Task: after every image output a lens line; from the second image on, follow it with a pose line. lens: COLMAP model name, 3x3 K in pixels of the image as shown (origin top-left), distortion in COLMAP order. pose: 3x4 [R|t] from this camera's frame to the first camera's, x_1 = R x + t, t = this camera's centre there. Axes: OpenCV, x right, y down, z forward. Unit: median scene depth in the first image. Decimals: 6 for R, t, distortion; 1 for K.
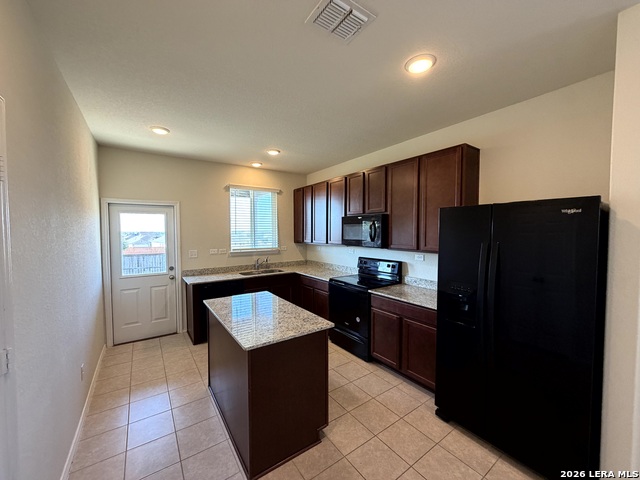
lens RADIAL K [[253.6, 0, 324.2], [0, 253.6, 240.2], [0, 0, 1]] dist [-0.000884, 0.000065]
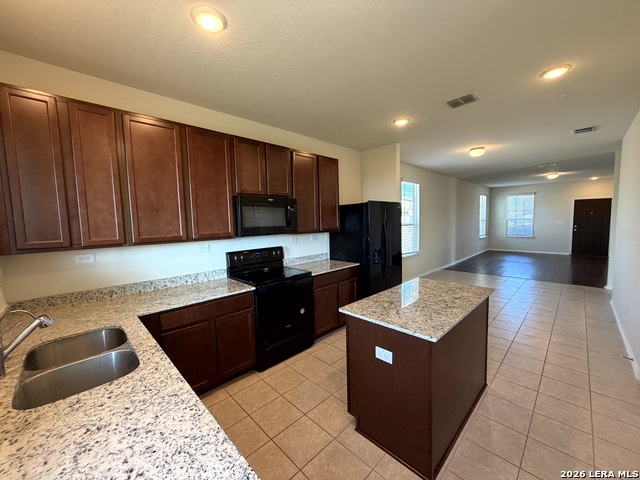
lens RADIAL K [[253.6, 0, 318.8], [0, 253.6, 240.1], [0, 0, 1]] dist [-0.000884, 0.000065]
pose [[-0.156556, -0.079497, 0.984465, -0.656280], [0.052557, 0.994673, 0.088679, -0.022132], [-0.986270, 0.065623, -0.151544, 0.907089]]
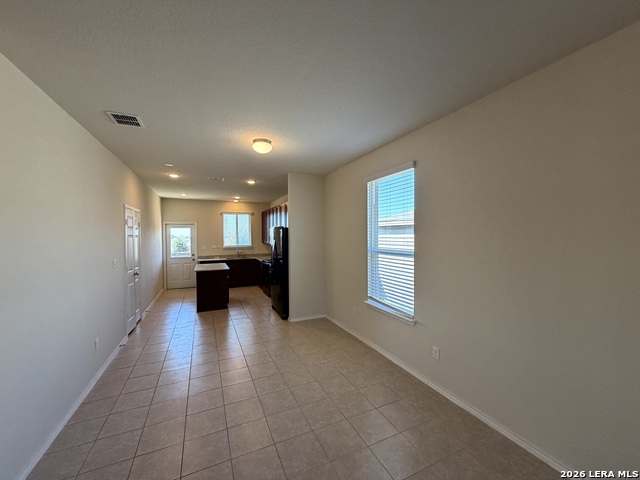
lens RADIAL K [[253.6, 0, 324.5], [0, 253.6, 239.8], [0, 0, 1]] dist [-0.000884, 0.000065]
pose [[0.984837, -0.005236, -0.173404, 0.755683], [0.001597, 0.999776, -0.021118, 0.034577], [0.173476, 0.020521, 0.984624, -0.783576]]
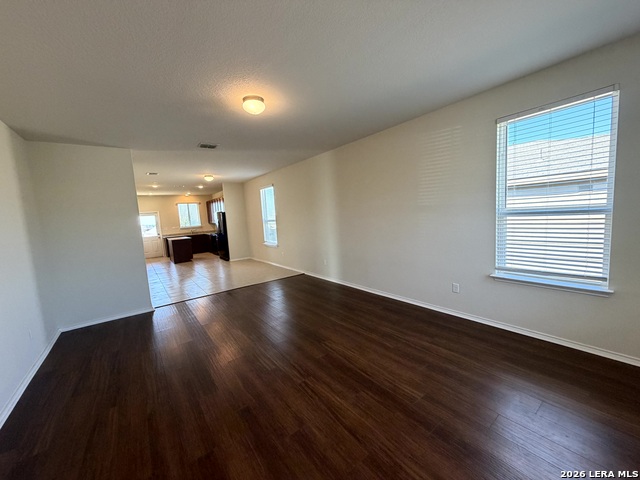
lens RADIAL K [[253.6, 0, 317.5], [0, 253.6, 243.5], [0, 0, 1]] dist [-0.000884, 0.000065]
pose [[0.998140, -0.060965, -0.000201, 1.155262], [0.060796, 0.995126, 0.077644, 0.099437], [-0.004533, -0.077512, 0.996981, -1.827759]]
